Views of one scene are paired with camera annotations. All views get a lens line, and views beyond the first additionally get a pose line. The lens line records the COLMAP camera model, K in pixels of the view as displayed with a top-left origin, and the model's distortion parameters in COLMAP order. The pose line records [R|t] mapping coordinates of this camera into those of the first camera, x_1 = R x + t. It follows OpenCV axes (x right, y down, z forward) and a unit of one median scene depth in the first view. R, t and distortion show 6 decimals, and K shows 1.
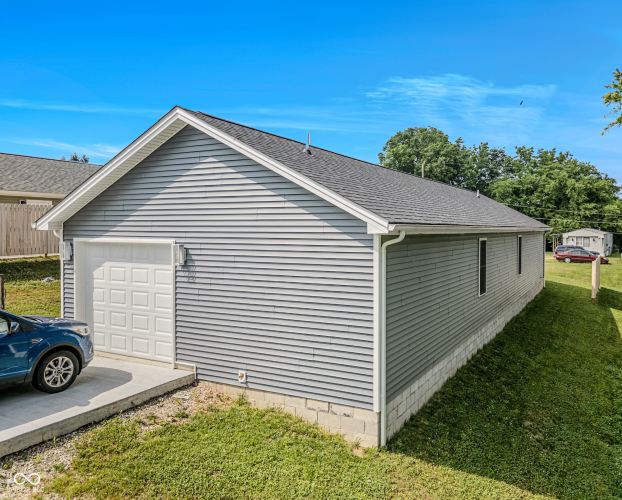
lens RADIAL K [[509.5, 0, 311.0], [0, 509.5, 250.0], [0, 0, 1]] dist [0.021330, 0.002528]
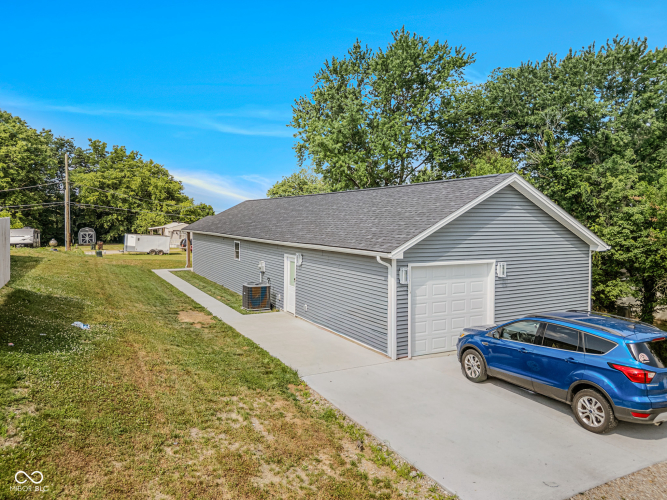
lens RADIAL K [[499.1, 0, 333.6], [0, 499.1, 282.9], [0, 0, 1]] dist [-0.003837, -0.006670]
pose [[0.535072, -0.106291, 0.838093, -0.216145], [0.029909, 0.993815, 0.106946, -0.015210], [-0.844277, -0.032157, 0.534941, 0.078602]]
